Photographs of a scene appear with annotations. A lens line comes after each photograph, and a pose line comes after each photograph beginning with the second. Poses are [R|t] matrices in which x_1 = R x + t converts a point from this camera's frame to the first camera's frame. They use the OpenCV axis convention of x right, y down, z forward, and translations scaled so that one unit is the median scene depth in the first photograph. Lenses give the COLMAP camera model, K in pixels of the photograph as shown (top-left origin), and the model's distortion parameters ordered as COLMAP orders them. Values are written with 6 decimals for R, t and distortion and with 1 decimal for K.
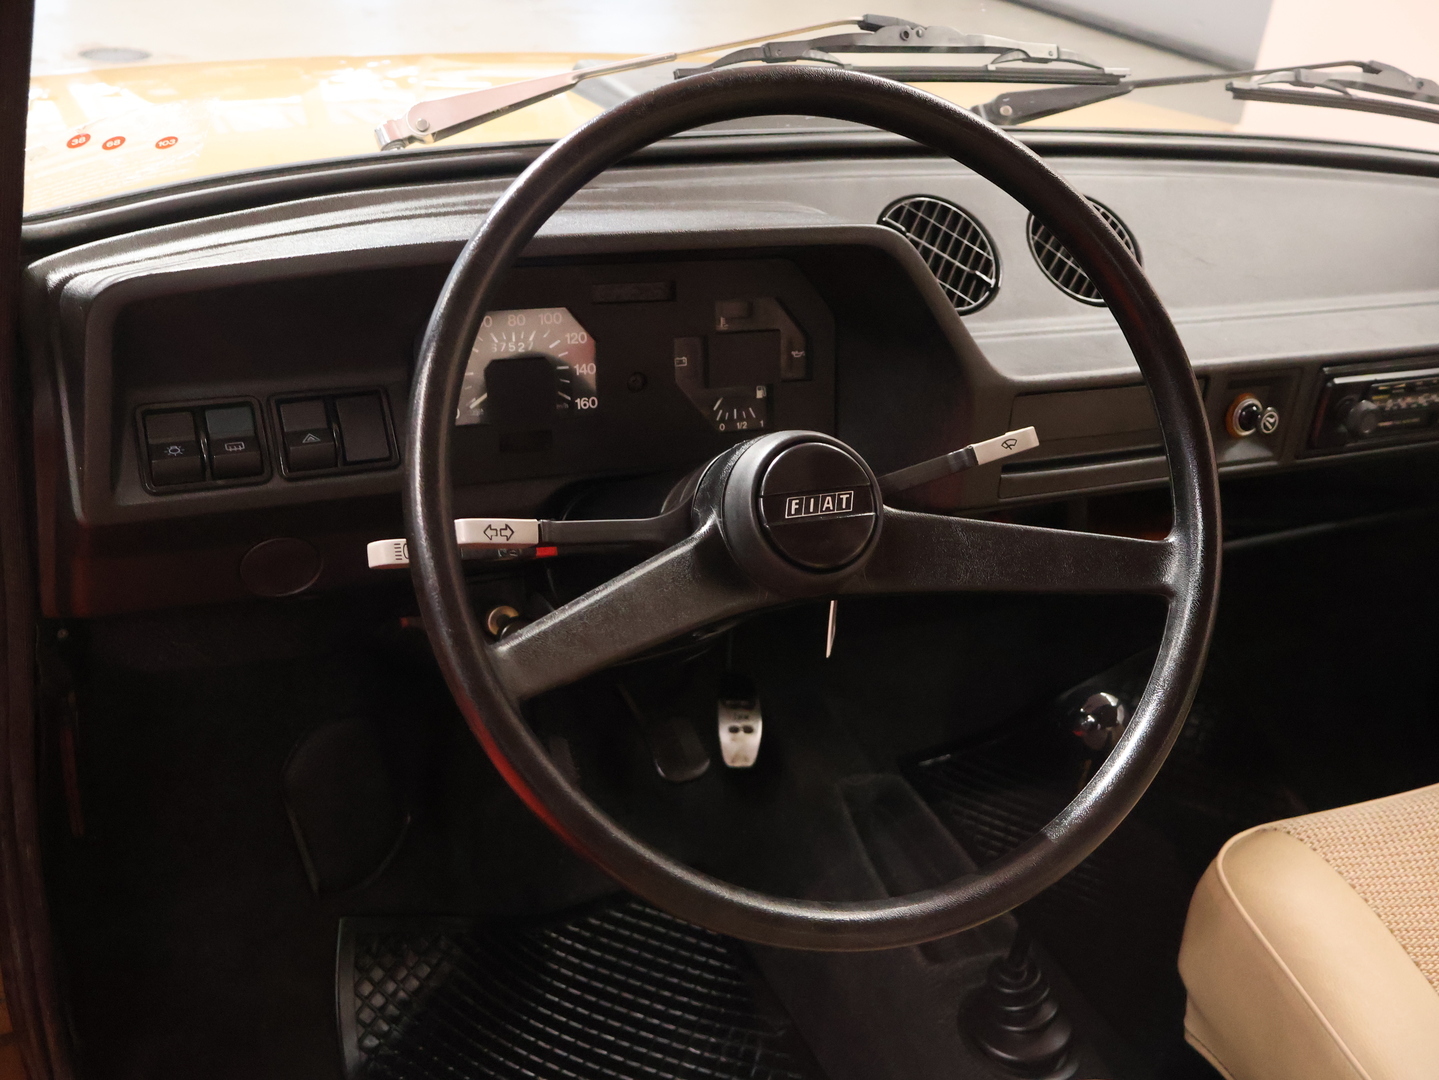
lens RADIAL K [[1411.1, 0, 719.5], [0, 1411.1, 540.0], [0, 0, 1]] dist [0.014034, -0.021022]
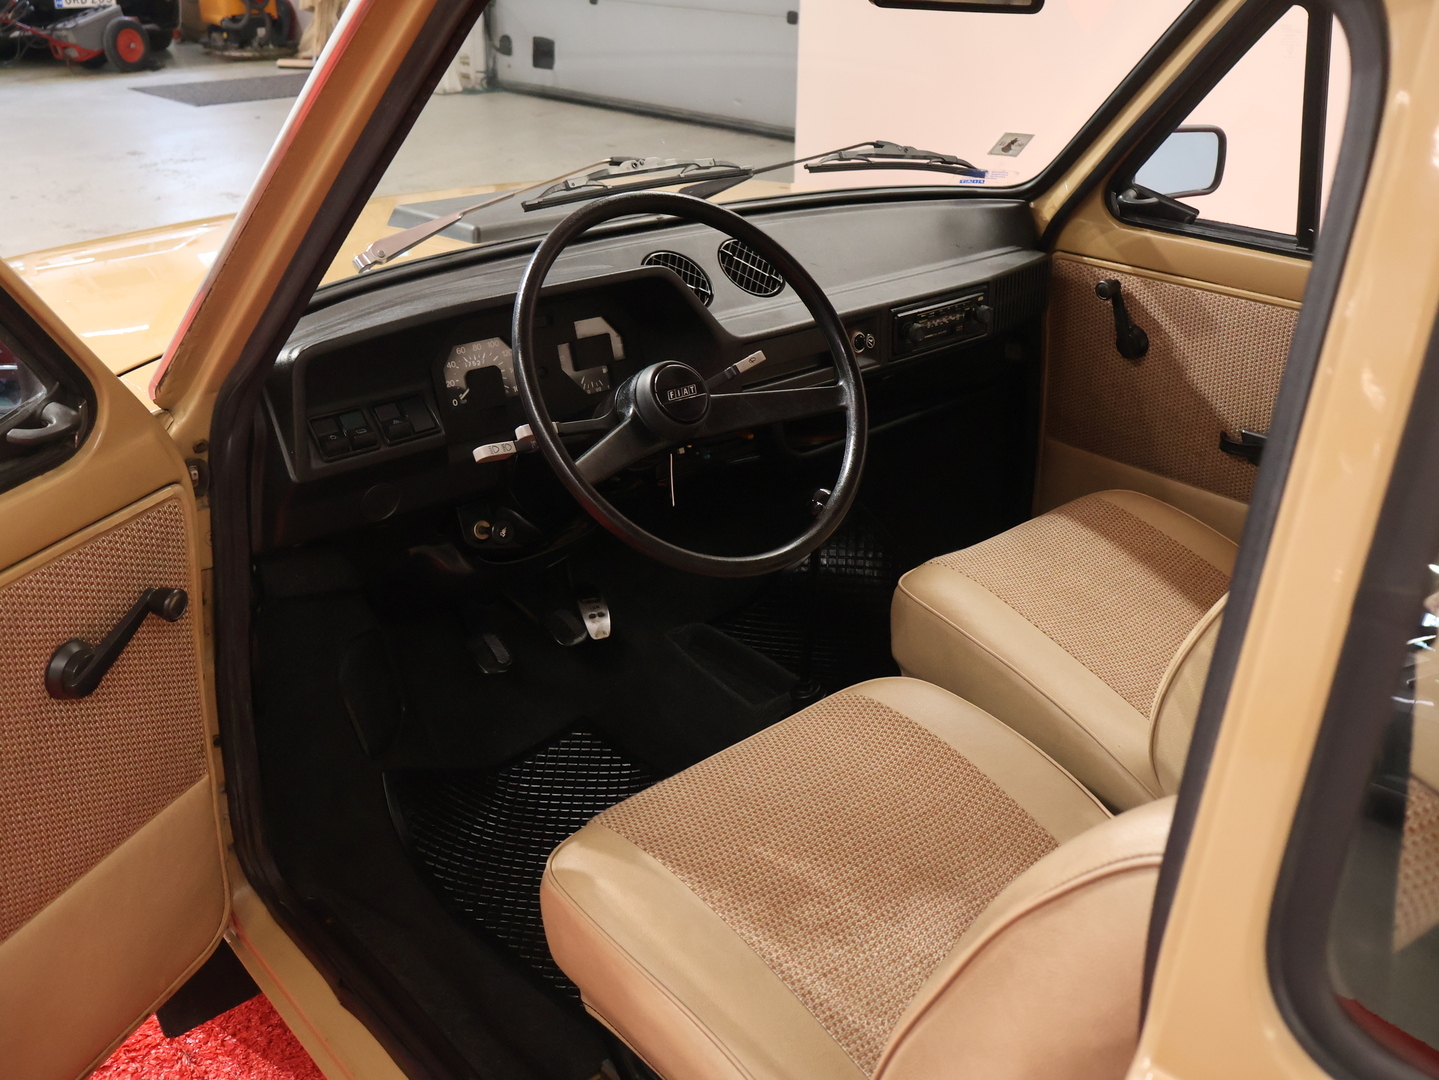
lens RADIAL K [[1411.1, 0, 719.5], [0, 1411.1, 540.0], [0, 0, 1]] dist [0.014034, -0.021022]
pose [[0.945789, -0.203854, 0.252838, -0.325036], [0.220054, 0.974777, -0.037226, 0.201100], [-0.238872, 0.090846, 0.966792, -0.730517]]
